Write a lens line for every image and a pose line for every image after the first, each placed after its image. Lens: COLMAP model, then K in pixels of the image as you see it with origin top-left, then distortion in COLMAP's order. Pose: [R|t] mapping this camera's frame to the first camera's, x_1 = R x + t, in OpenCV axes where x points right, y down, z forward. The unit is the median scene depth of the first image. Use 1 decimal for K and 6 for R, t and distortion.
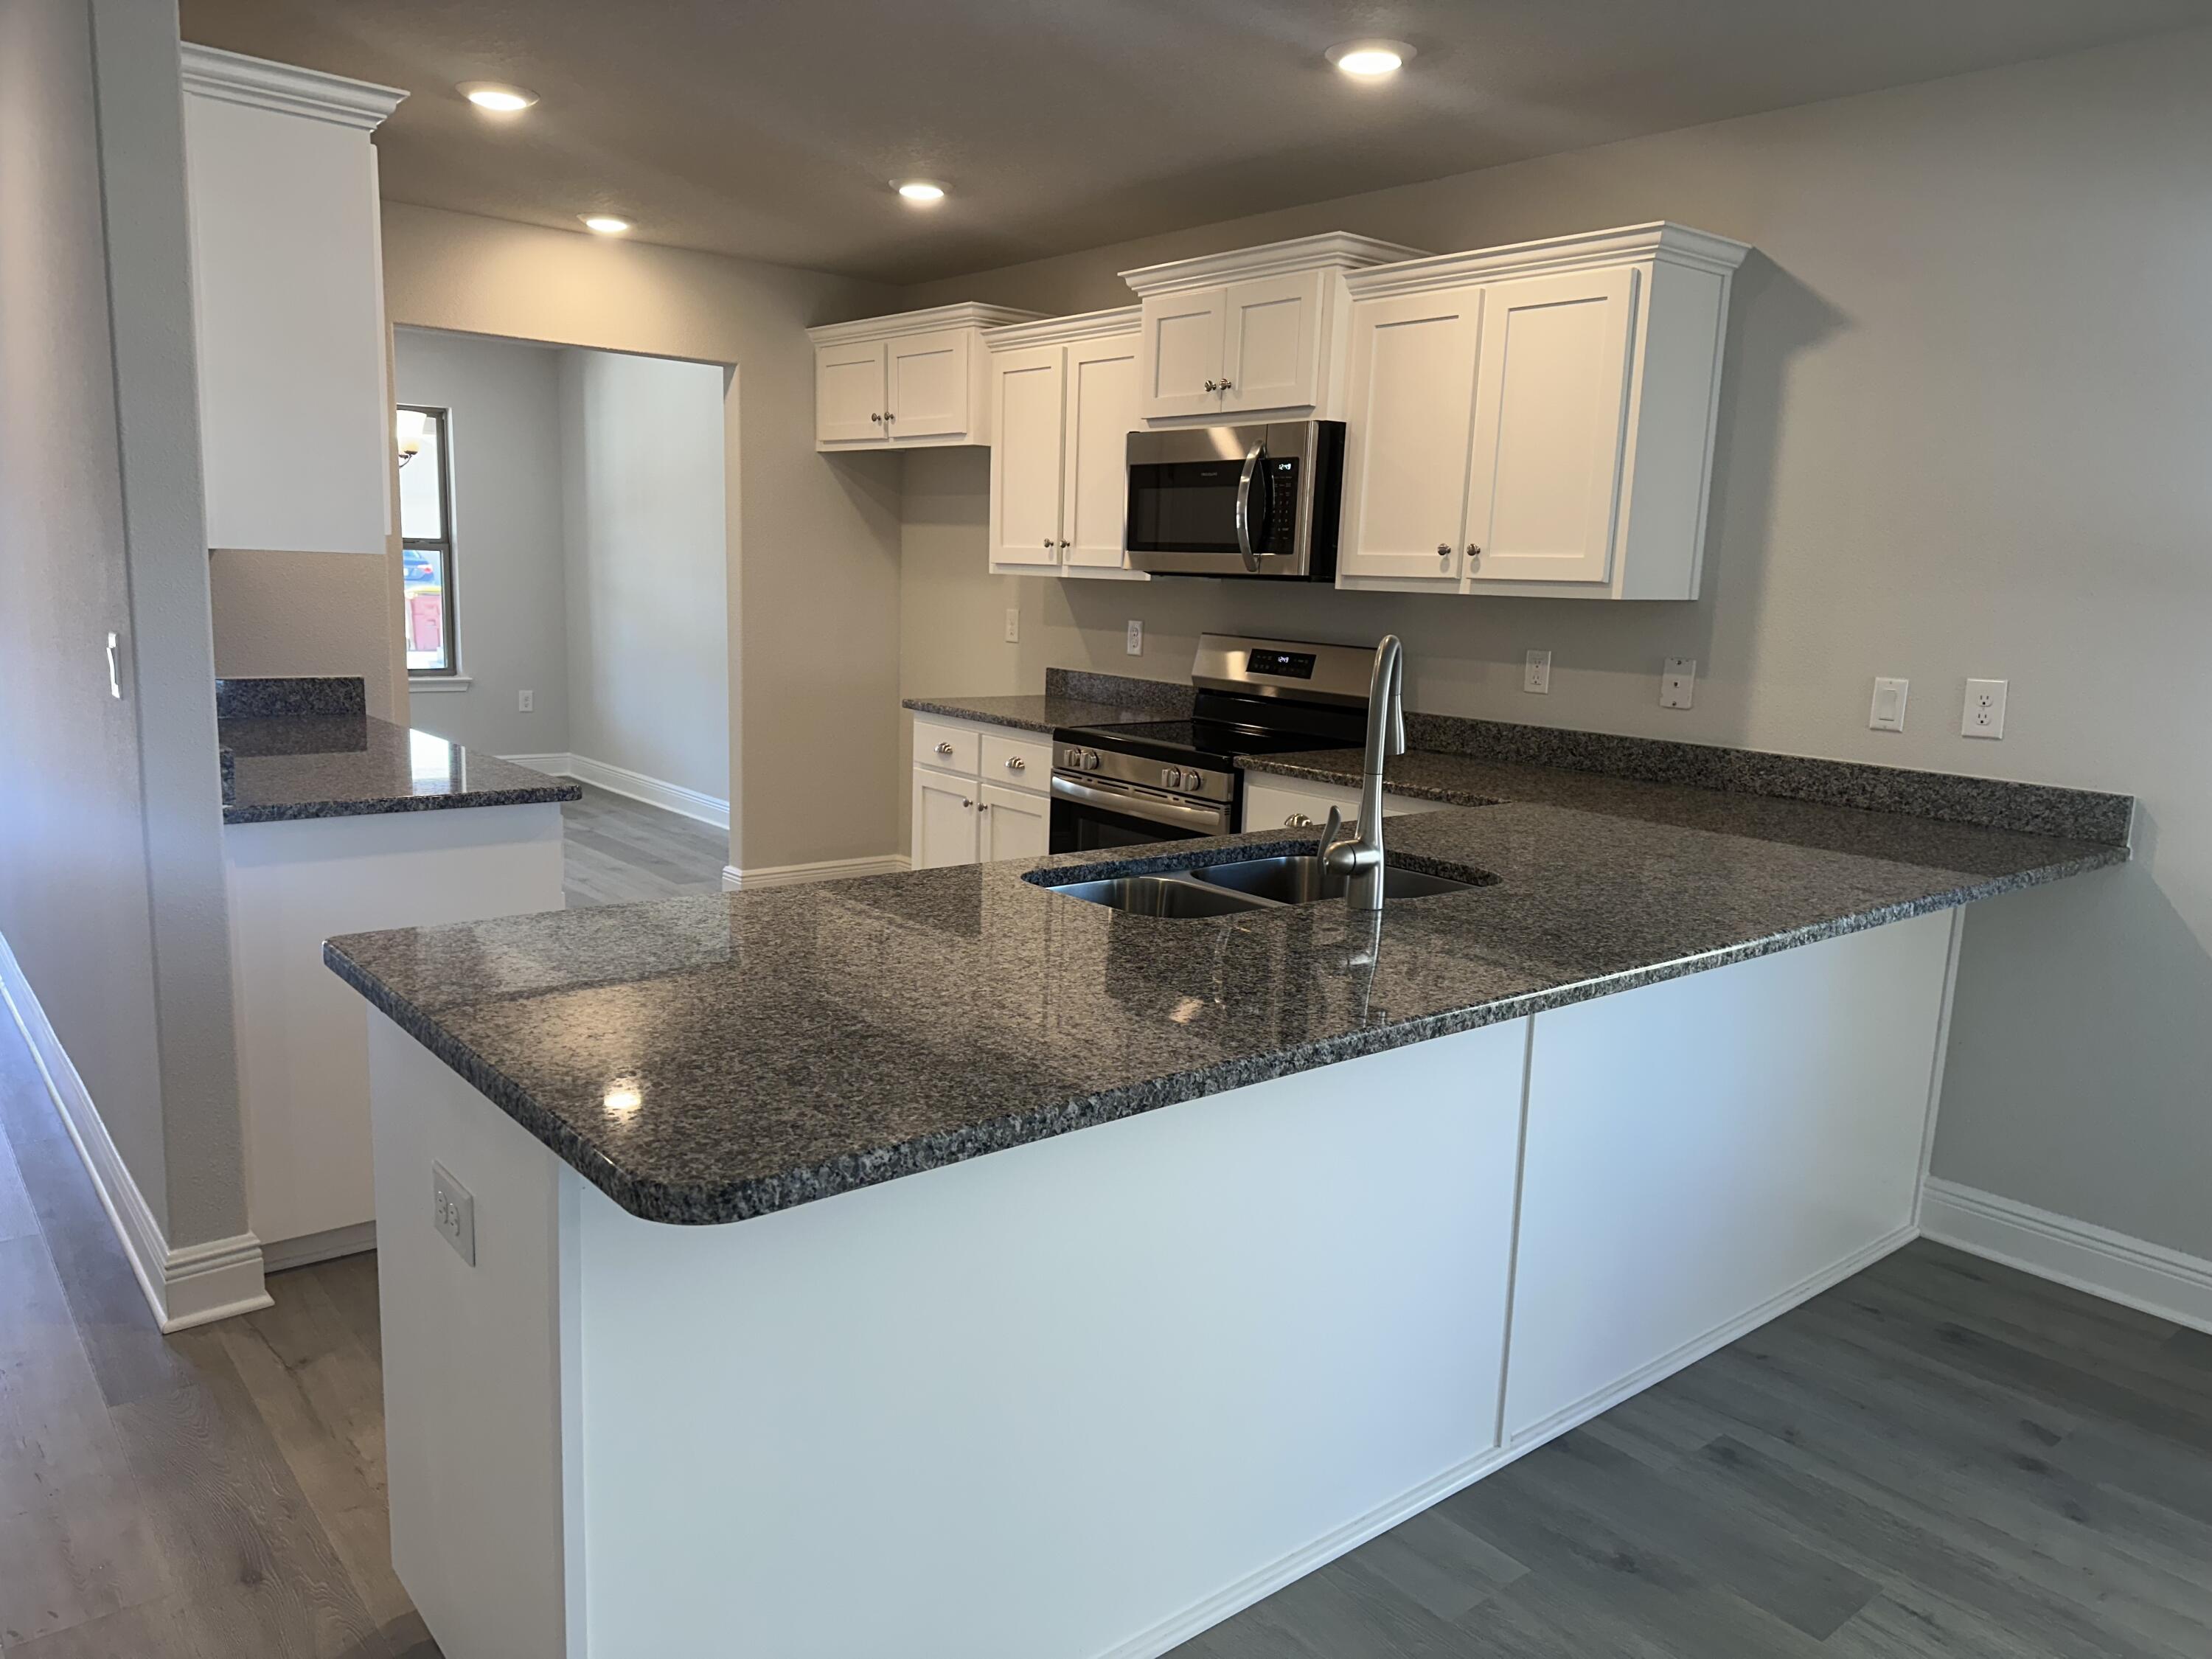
lens RADIAL K [[1543.5, 0, 1098.8], [0, 1543.5, 852.3], [0, 0, 1]] dist [0.082123, -0.002487]
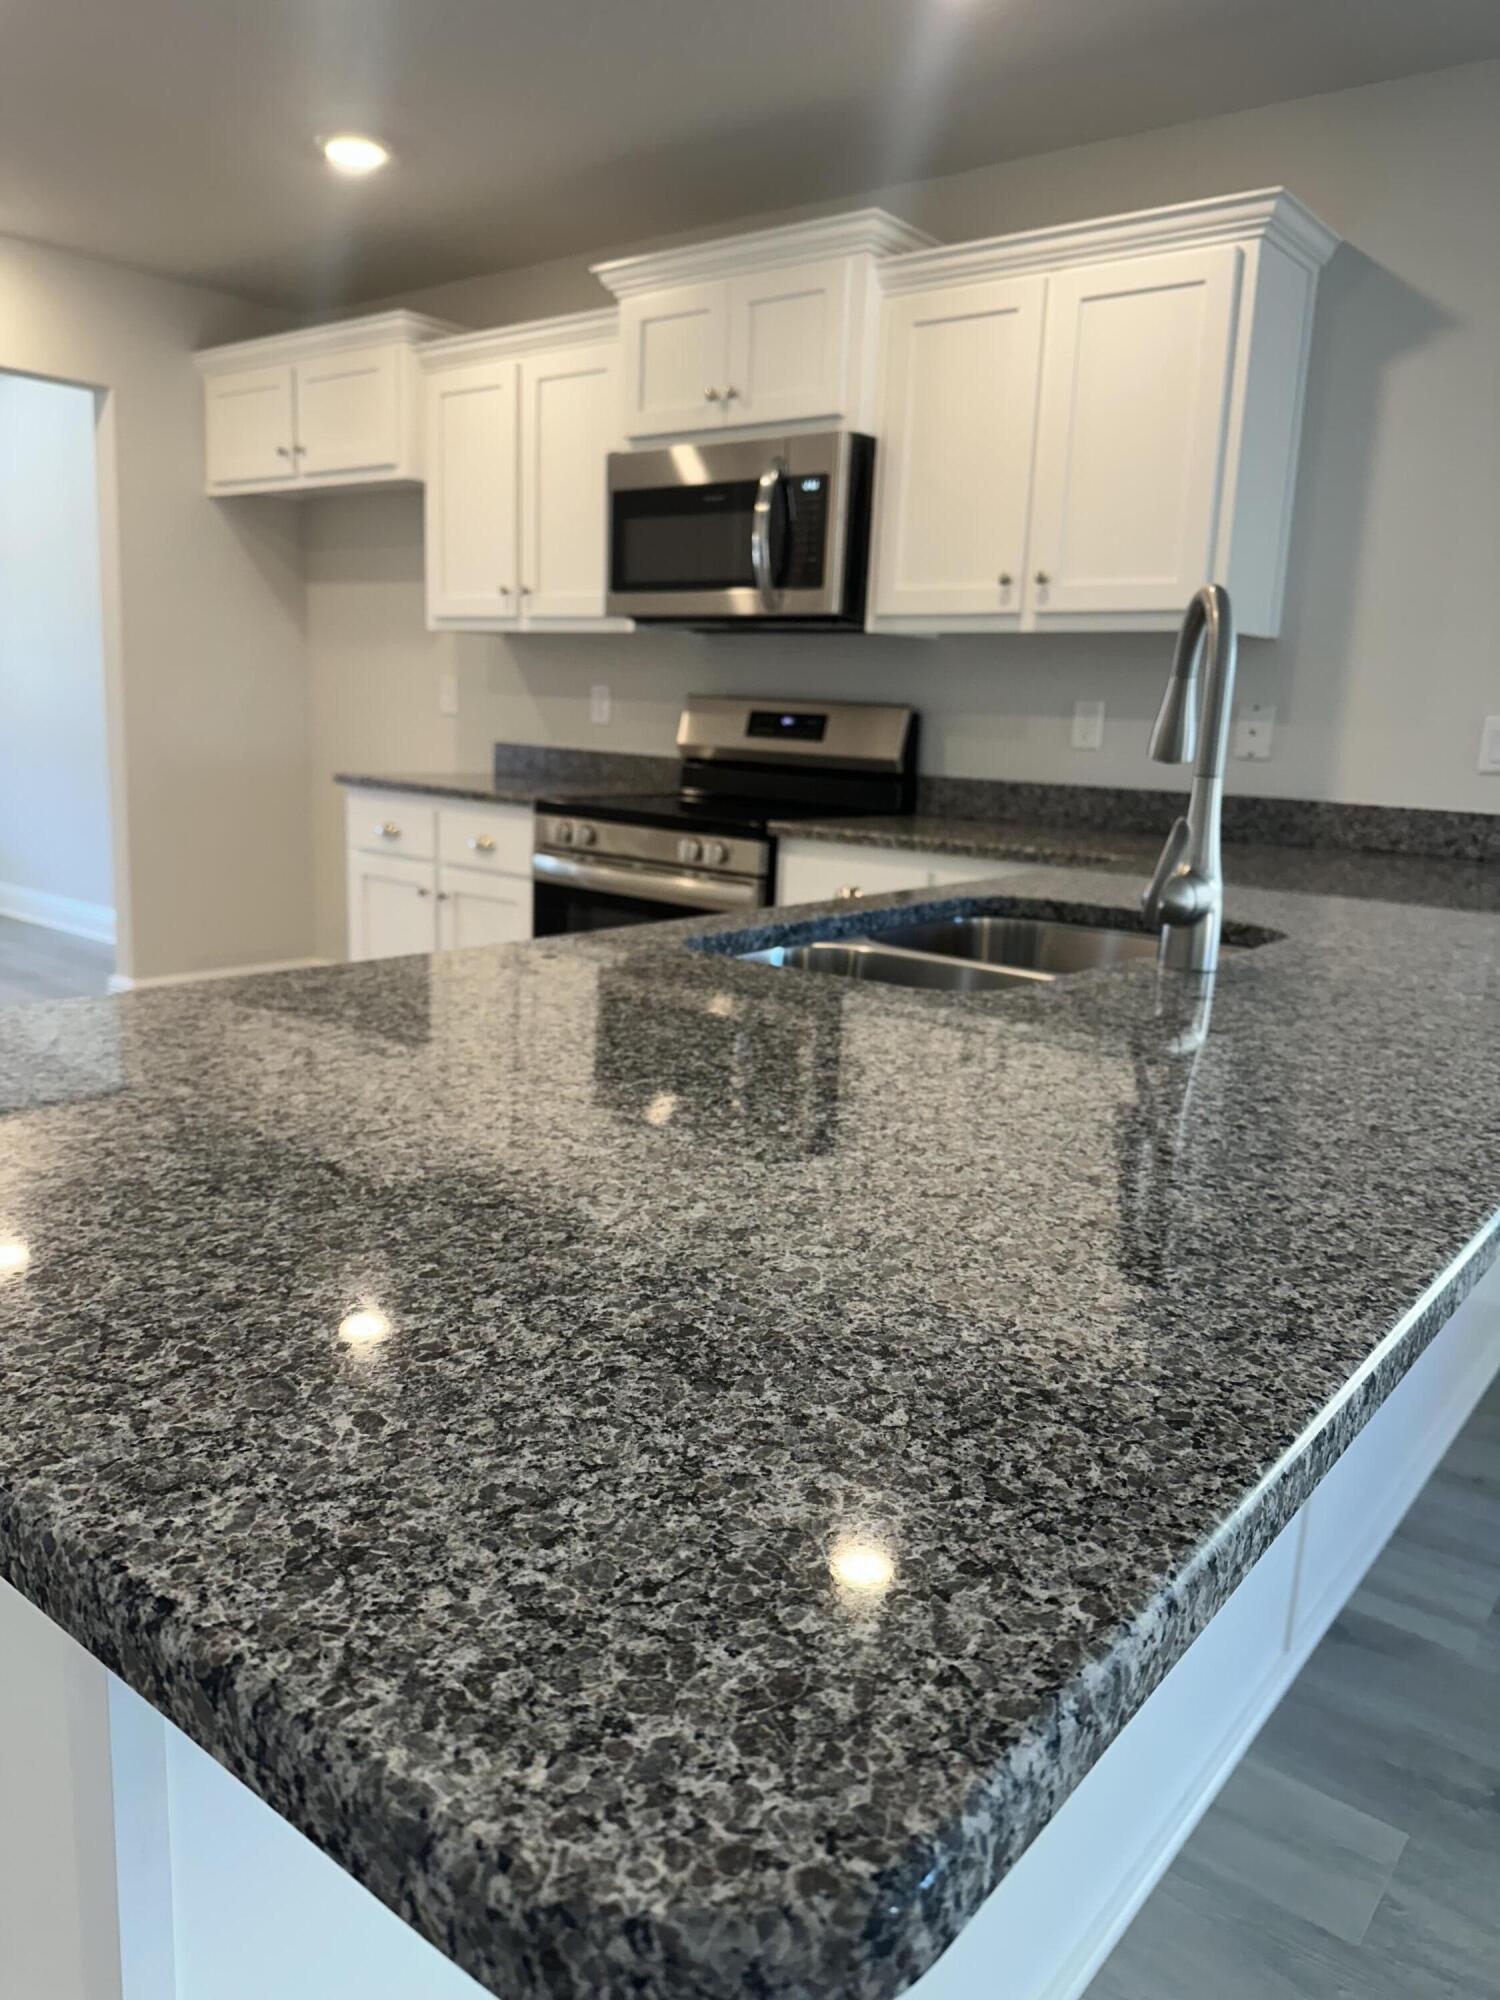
lens RADIAL K [[1446.3, 0, 750.0], [0, 1446.3, 1000.0], [0, 0, 1]] dist [0.003637, -0.002095]
pose [[0.978520, -0.037878, 0.202643, -0.083152], [0.032851, 0.999065, 0.028115, 0.012881], [-0.203518, -0.020854, 0.978849, 0.203944]]
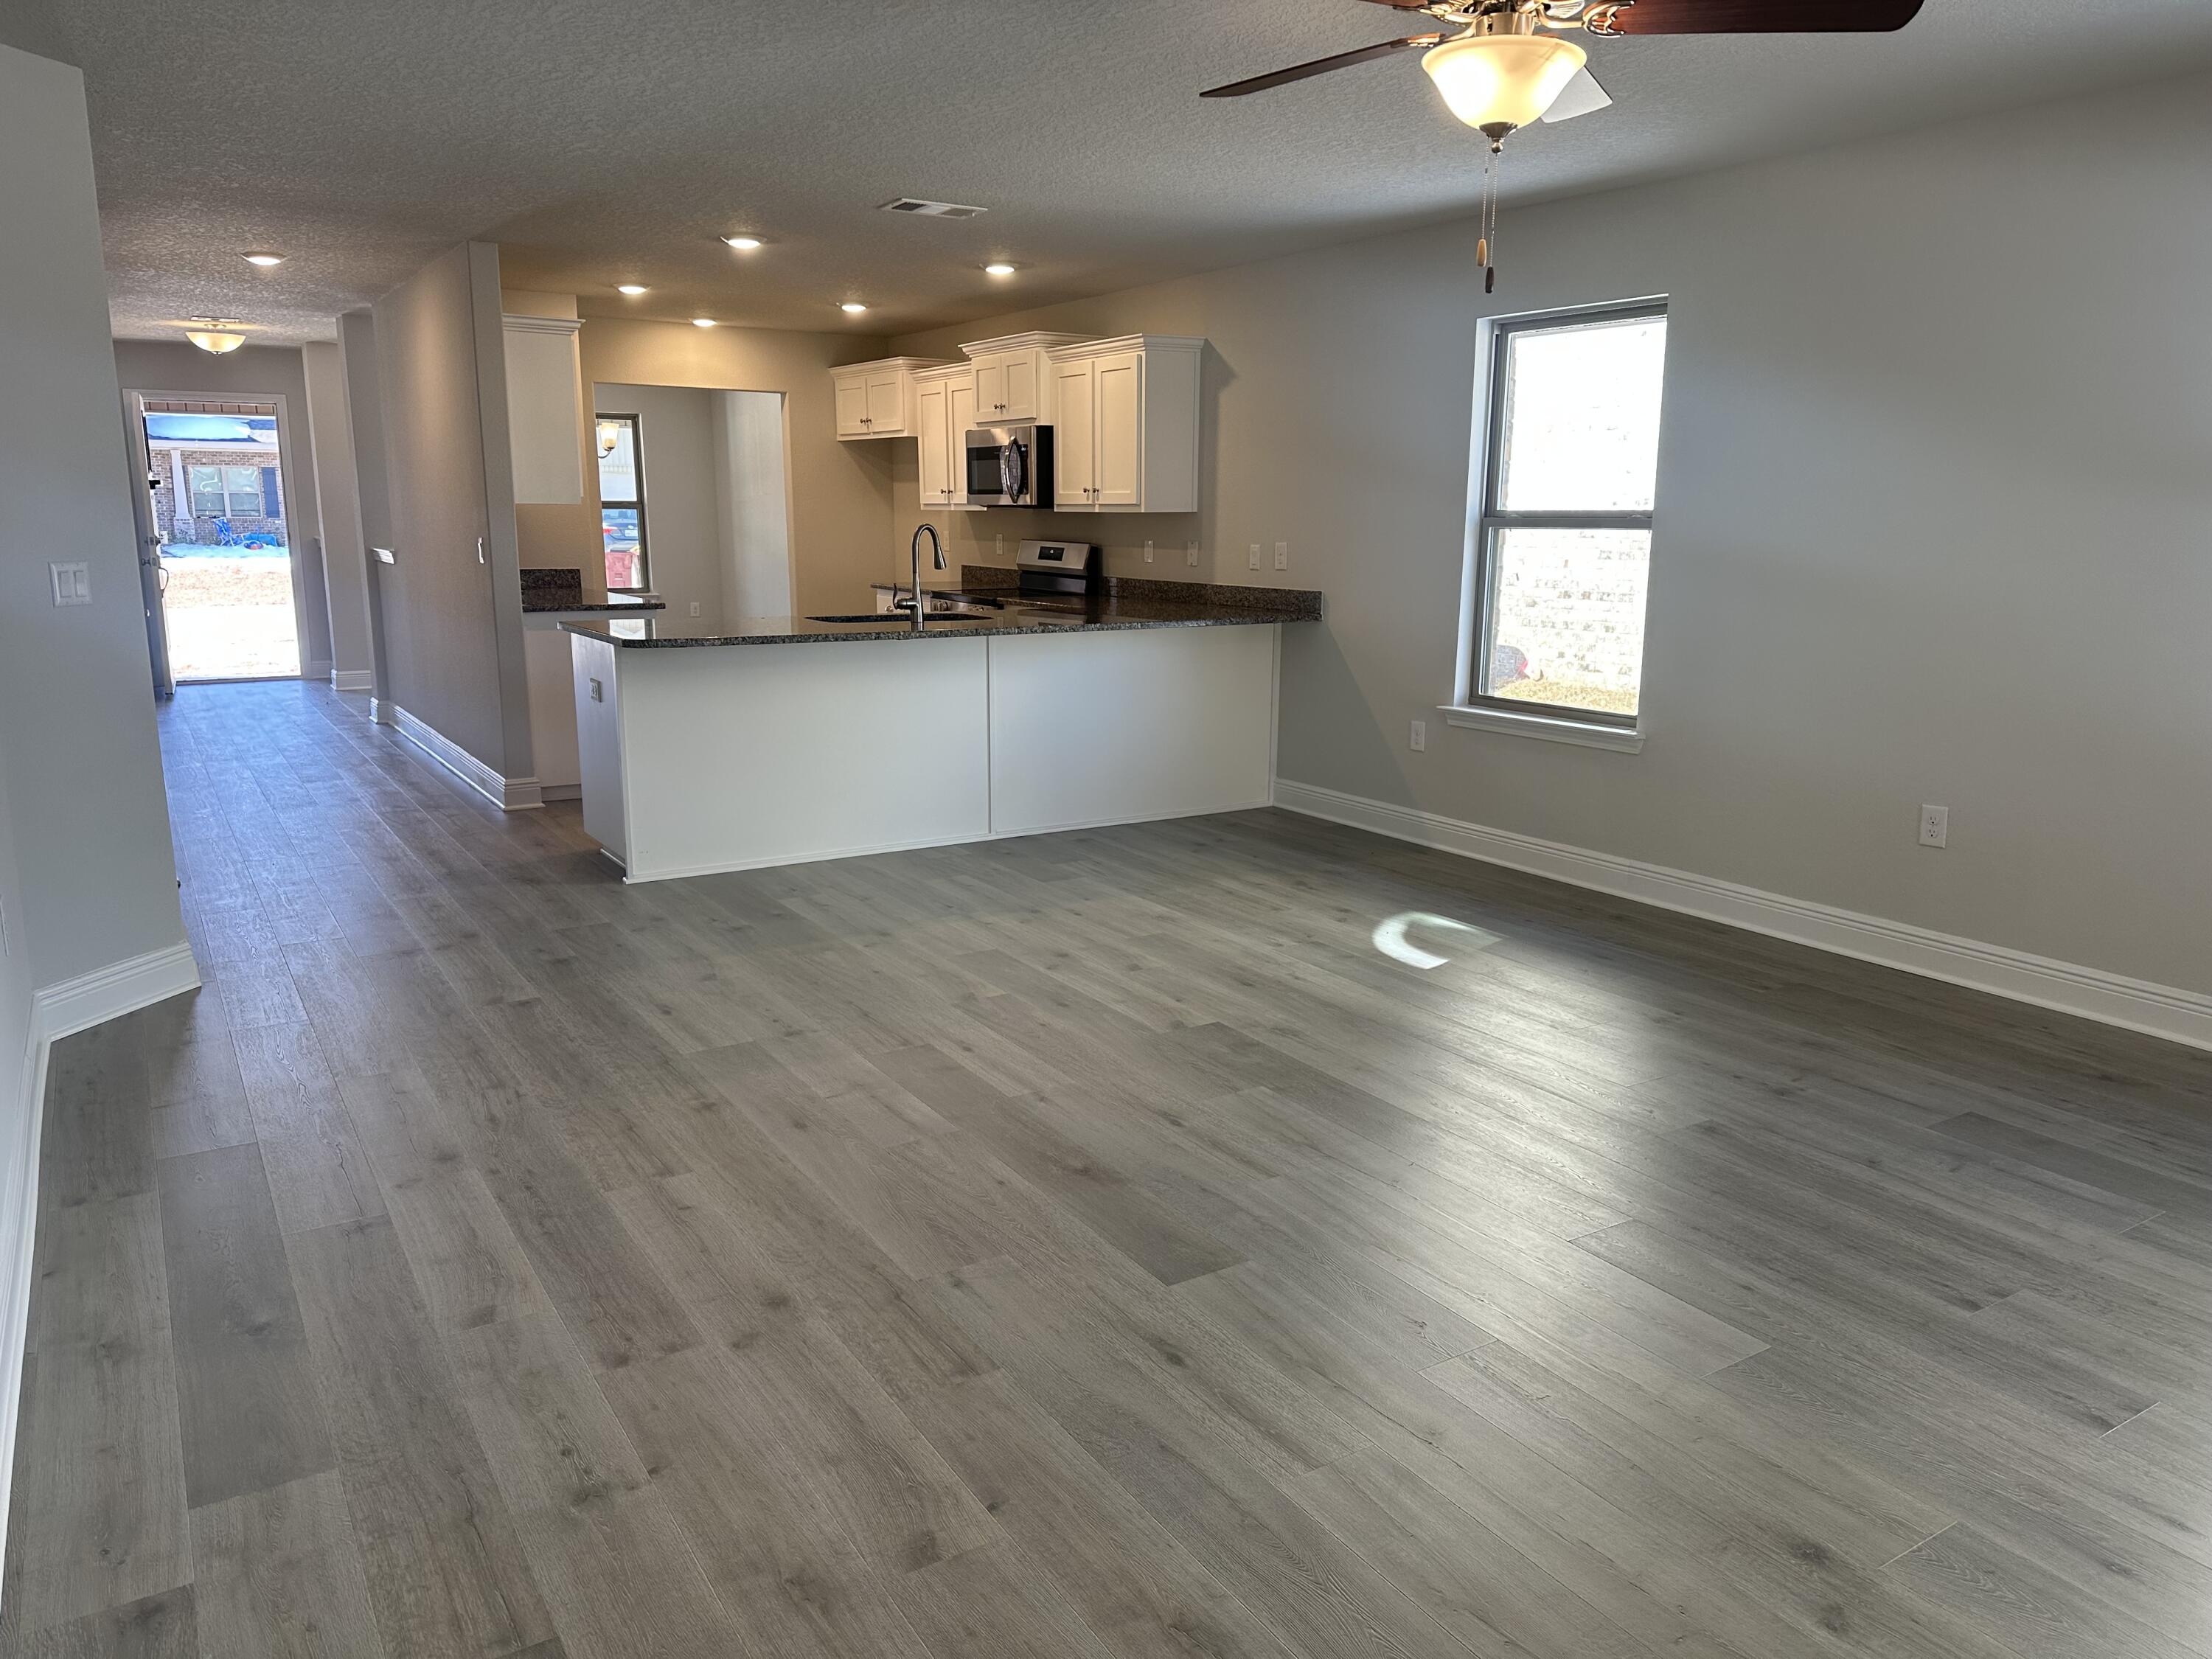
lens RADIAL K [[1527.0, 0, 1106.0], [0, 1527.0, 829.5], [0, 0, 1]] dist [0.116934, -0.000611]
pose [[0.991358, -0.006940, -0.131000, 0.451274], [0.009755, 0.999735, 0.020861, 0.182773], [0.130821, -0.021959, 0.991163, -0.876591]]
